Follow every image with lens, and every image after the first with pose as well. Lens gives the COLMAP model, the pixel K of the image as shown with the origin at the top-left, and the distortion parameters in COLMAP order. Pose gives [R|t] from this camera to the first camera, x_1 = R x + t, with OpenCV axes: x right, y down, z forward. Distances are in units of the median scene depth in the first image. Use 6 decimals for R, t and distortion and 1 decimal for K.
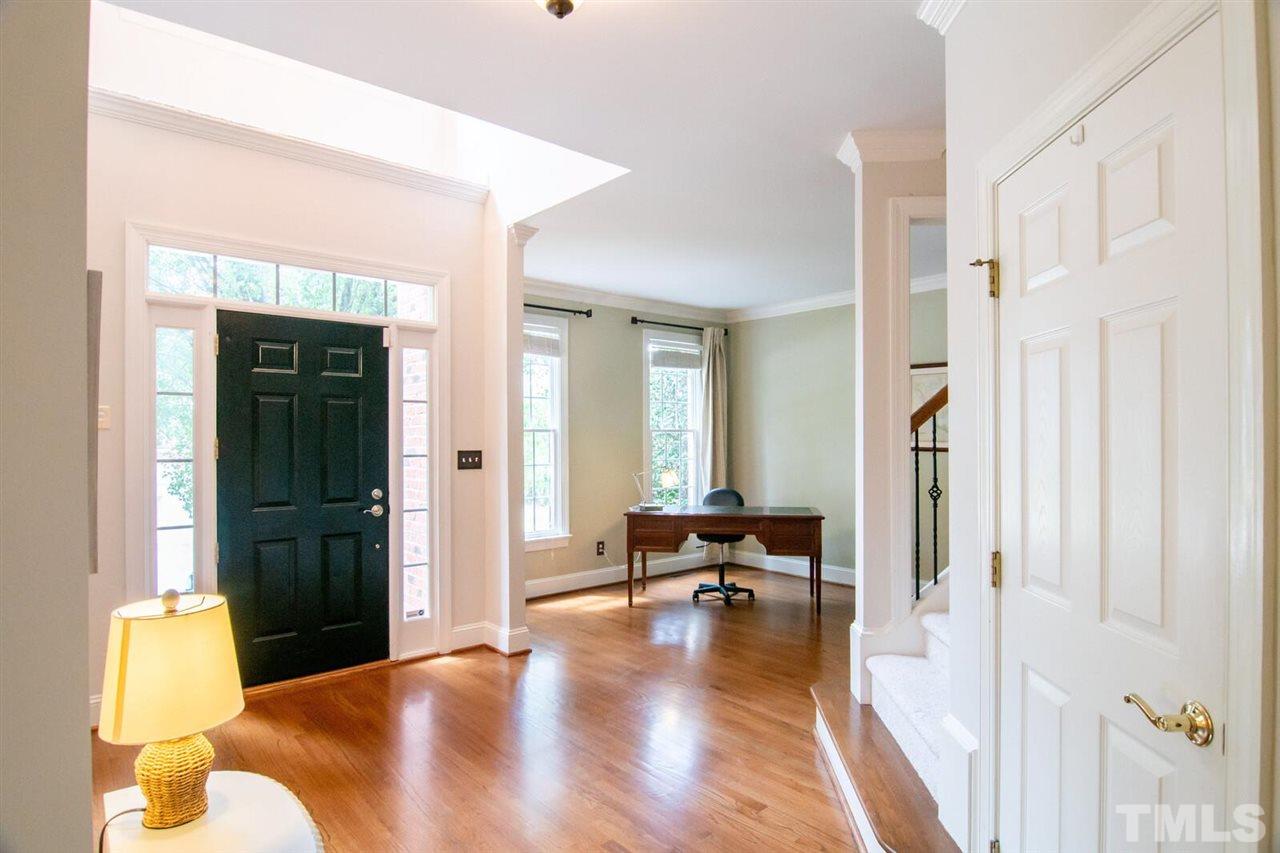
lens RADIAL K [[703.1, 0, 644.2], [0, 703.1, 428.0], [0, 0, 1]] dist [0.001166, -0.000020]
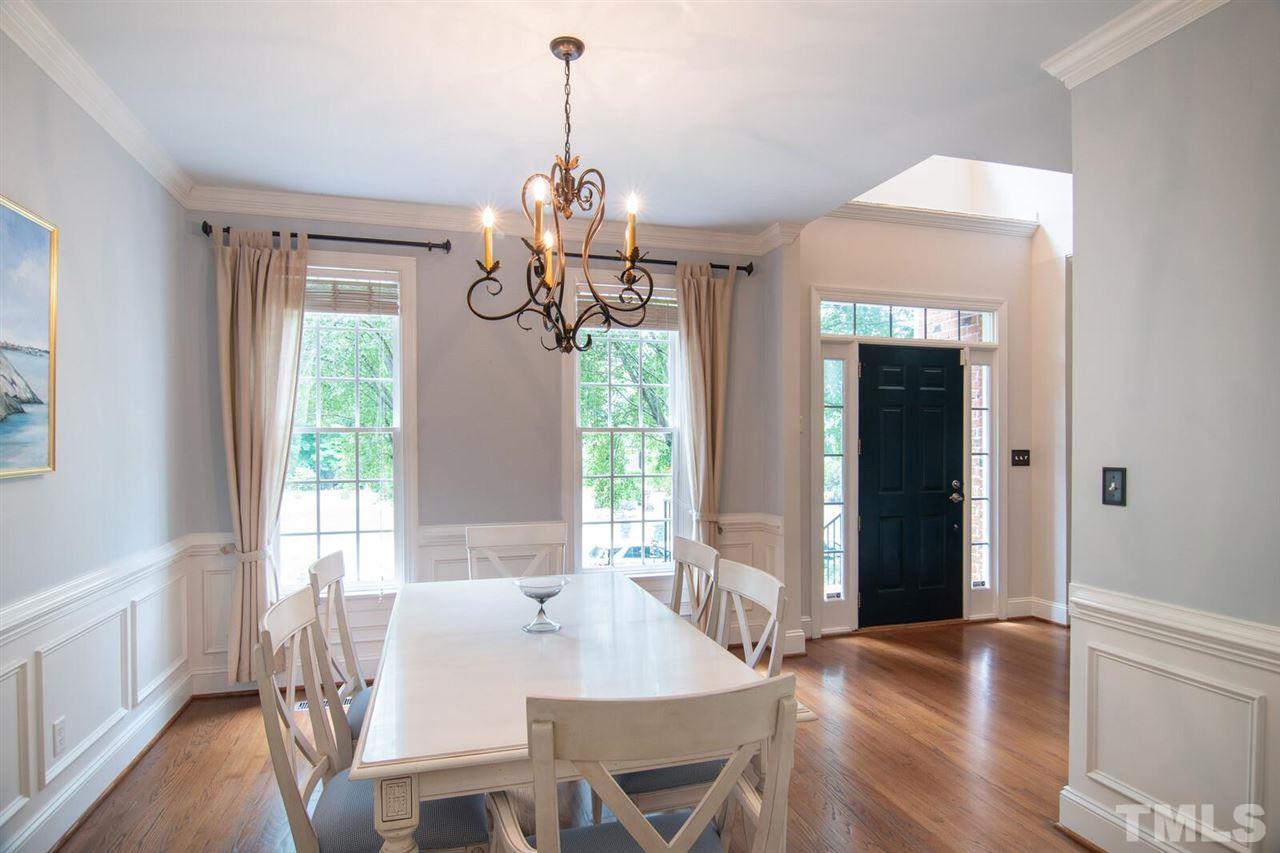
lens RADIAL K [[703.1, 0, 639.7], [0, 703.1, 435.2], [0, 0, 1]] dist [0.001166, -0.000020]
pose [[0.919414, 0.001690, -0.393288, -0.391579], [0.001944, 0.999959, 0.008842, -0.004416], [0.393287, -0.008894, 0.919373, -0.347453]]
